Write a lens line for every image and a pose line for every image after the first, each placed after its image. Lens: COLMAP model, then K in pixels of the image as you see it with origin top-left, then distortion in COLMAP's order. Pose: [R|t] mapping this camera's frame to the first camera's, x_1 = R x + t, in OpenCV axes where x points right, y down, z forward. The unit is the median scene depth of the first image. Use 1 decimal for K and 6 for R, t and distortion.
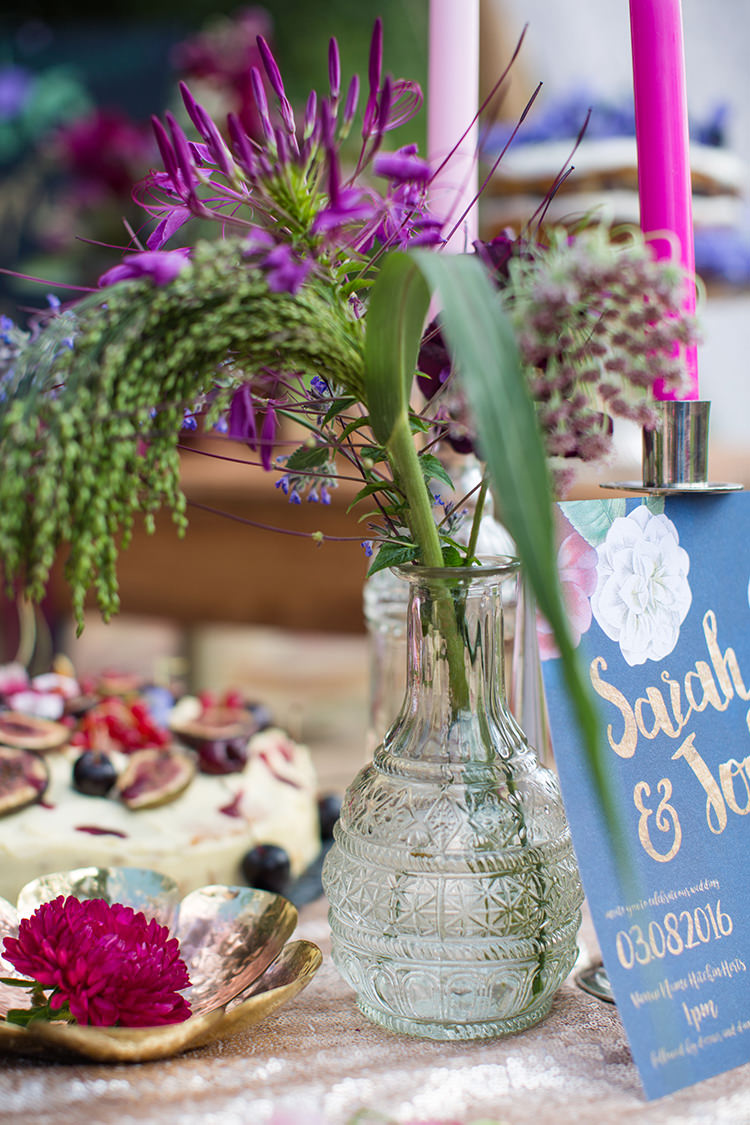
lens RADIAL K [[1815.9, 0, 375.0], [0, 1815.9, 562.5], [0, 0, 1]] dist [-0.222121, 0.013761]
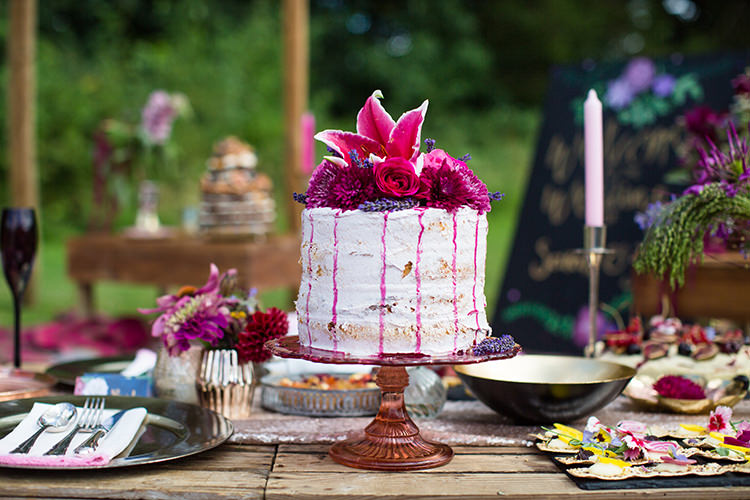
lens RADIAL K [[1163.2, 0, 375.0], [0, 1163.2, 250.0], [0, 0, 1]] dist [-0.076025, 0.084709]
pose [[0.894932, -0.000255, -0.446202, 0.308582], [-0.037614, 0.996397, -0.076010, 0.143464], [0.444614, 0.084807, 0.891699, -1.234625]]
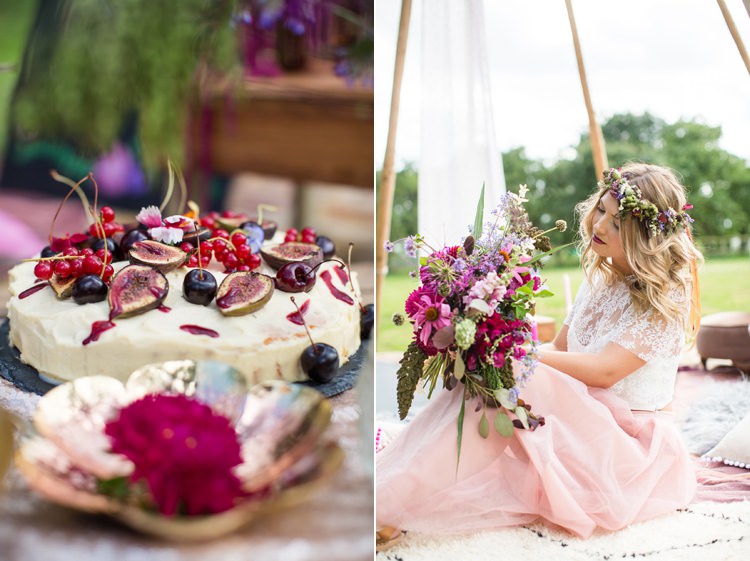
lens RADIAL K [[893.1, 0, 375.0], [0, 893.1, 280.5], [0, 0, 1]] dist [-0.222687, 0.425970]
pose [[0.997205, 0.063517, -0.039351, 0.007448], [-0.057288, 0.988053, 0.143071, 0.007559], [0.047968, -0.140417, 0.988930, 0.395290]]
